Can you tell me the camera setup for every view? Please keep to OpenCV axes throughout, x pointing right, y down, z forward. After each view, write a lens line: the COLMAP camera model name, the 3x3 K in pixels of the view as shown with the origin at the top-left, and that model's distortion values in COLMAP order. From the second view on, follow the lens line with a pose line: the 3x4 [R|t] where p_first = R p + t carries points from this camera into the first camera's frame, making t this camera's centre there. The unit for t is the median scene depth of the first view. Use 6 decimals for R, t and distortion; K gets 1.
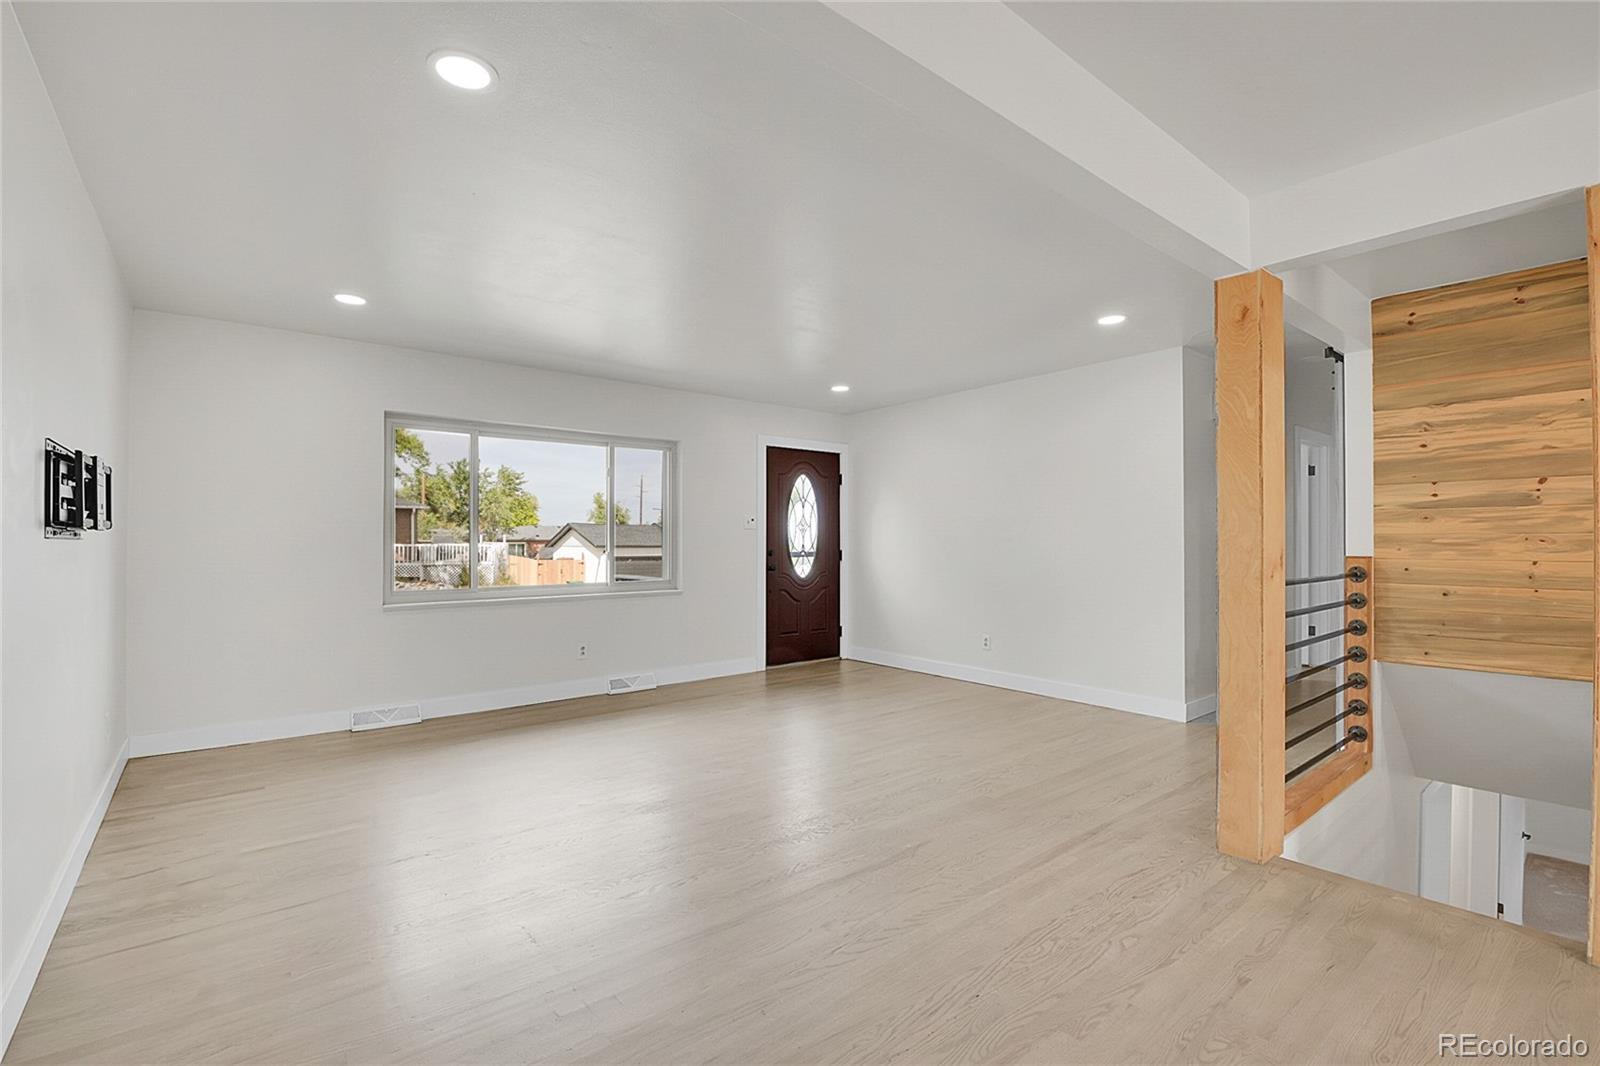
lens RADIAL K [[710.4, 0, 808.4], [0, 710.4, 536.0], [0, 0, 1]] dist [-0.007278, -0.009119]
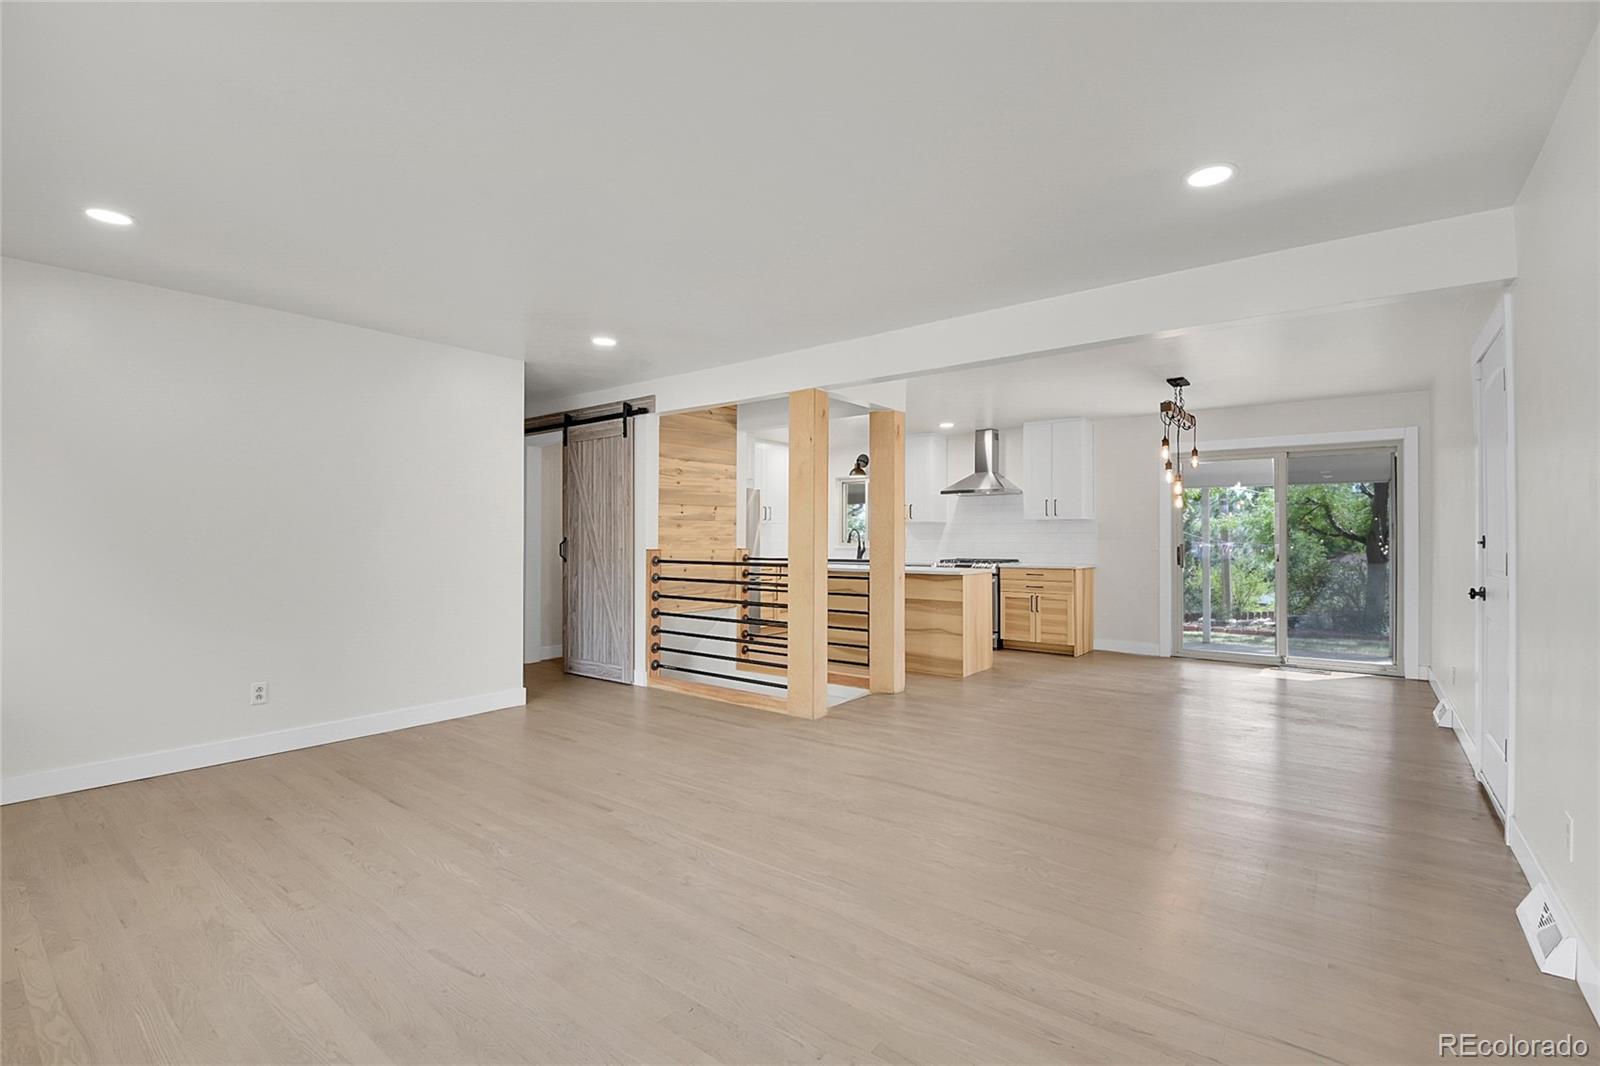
lens RADIAL K [[710.4, 0, 824.9], [0, 710.4, 521.3], [0, 0, 1]] dist [-0.007278, -0.009119]
pose [[-0.240404, 0.023472, 0.970389, -0.805404], [-0.008769, 0.999614, -0.026351, 0.005377], [-0.970633, -0.014845, -0.240105, 1.006074]]
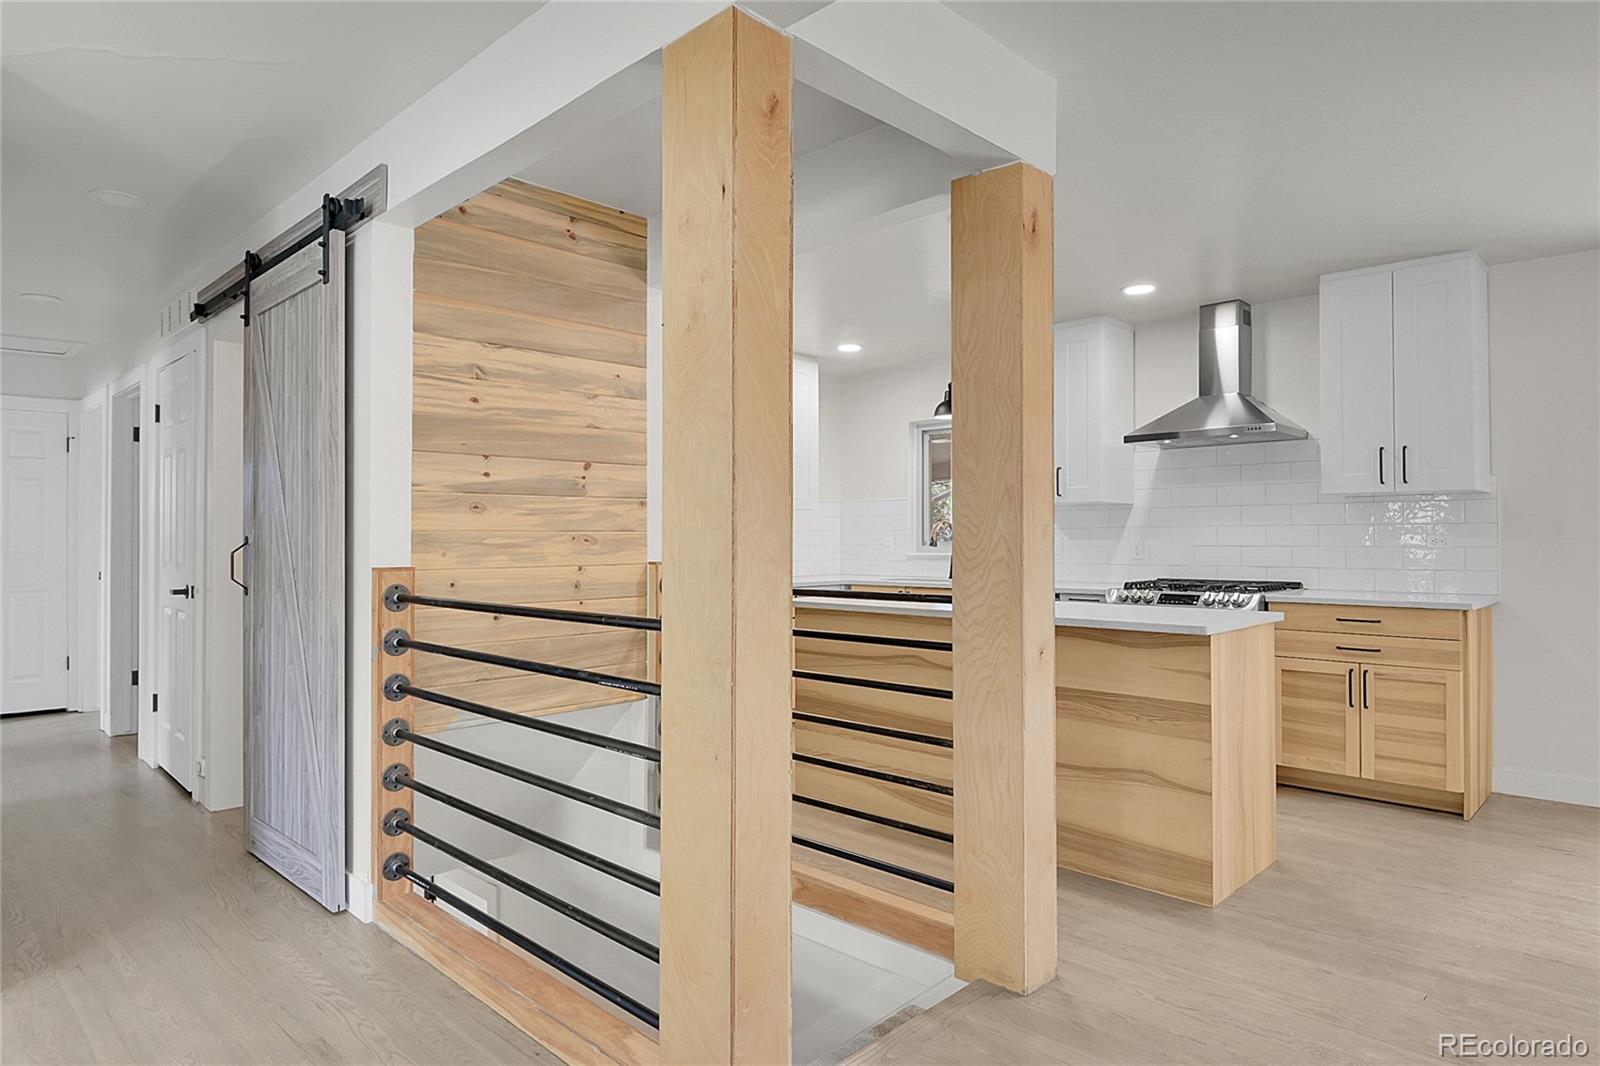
lens RADIAL K [[947.6, 0, 819.4], [0, 947.6, 527.1], [0, 0, 1]] dist [0.013345, -0.014453]
pose [[-0.128397, 0.013147, 0.991636, -0.062815], [-0.005387, 0.999888, -0.013954, 0.004165], [-0.991708, -0.007134, -0.128312, 0.744273]]
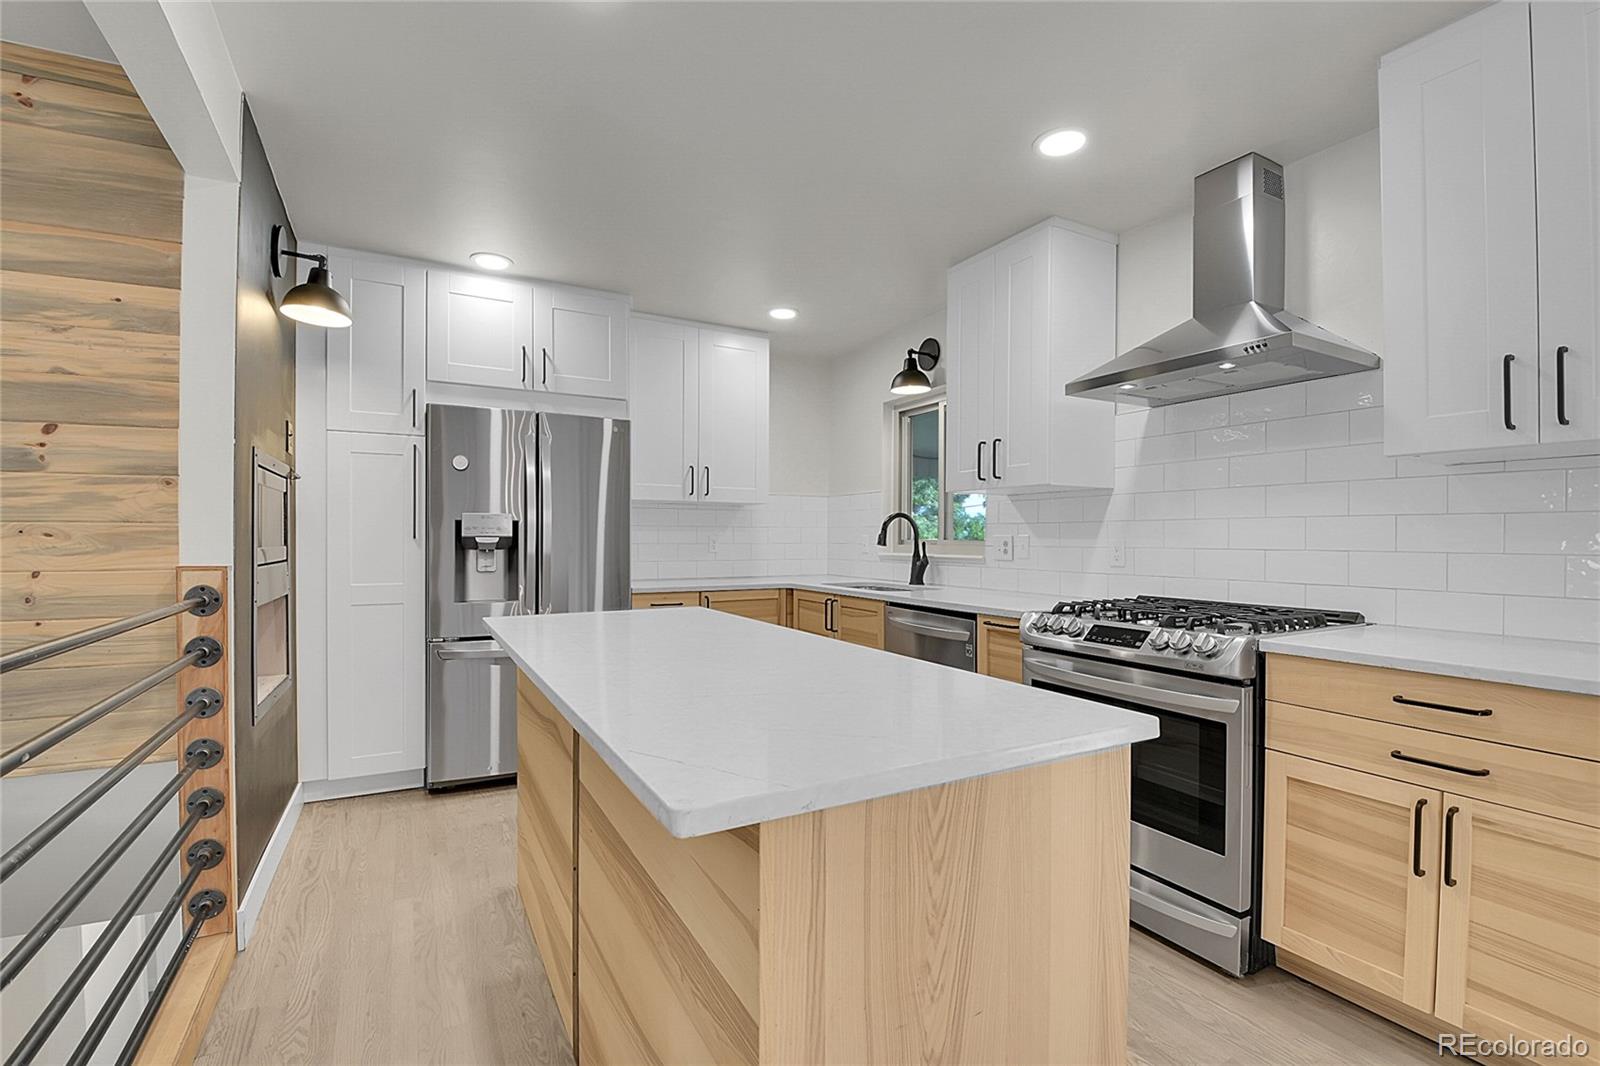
lens RADIAL K [[721.6, 0, 806.3], [0, 721.6, 540.7], [0, 0, 1]] dist [-0.013080, -0.006021]
pose [[0.175288, -0.005181, 0.984504, 0.509979], [-0.010776, 0.999916, 0.007181, 0.000597], [-0.984458, -0.011867, 0.175217, 0.250682]]
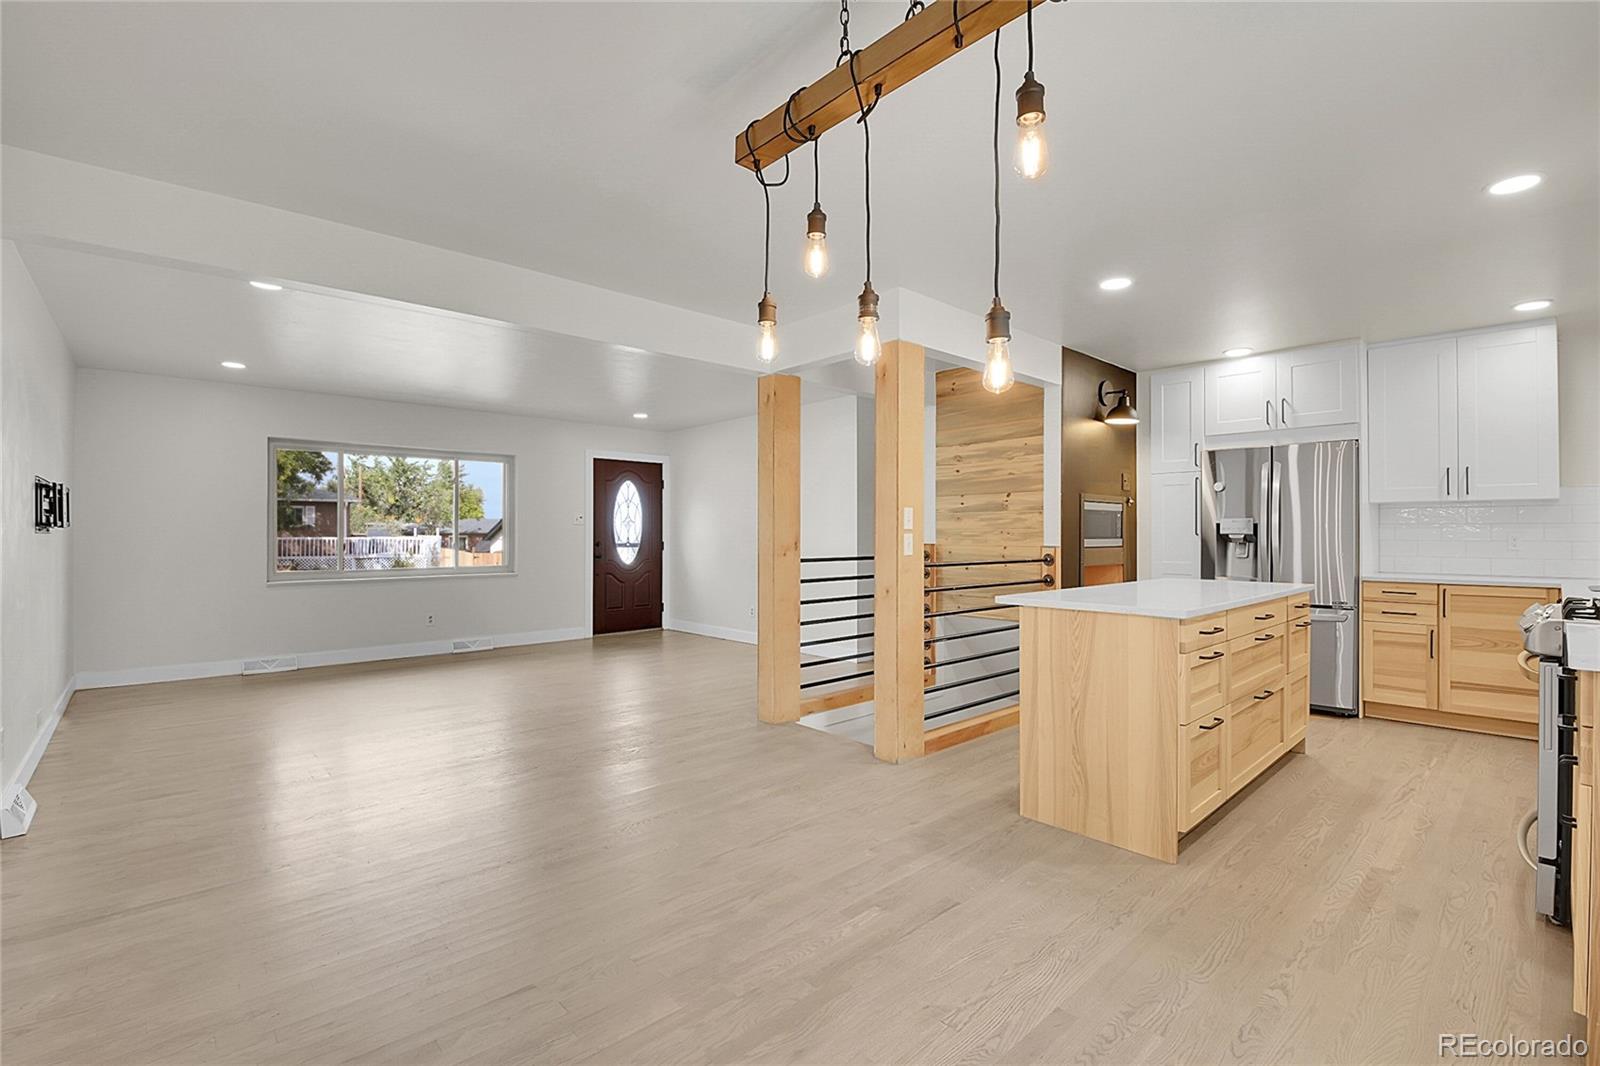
lens RADIAL K [[710.4, 0, 793.4], [0, 710.4, 533.8], [0, 0, 1]] dist [-0.007278, -0.009119]
pose [[0.998831, -0.000894, 0.048323, 0.420400], [0.000573, 0.999978, 0.006651, -0.002915], [-0.048328, -0.006615, 0.998810, -0.488050]]
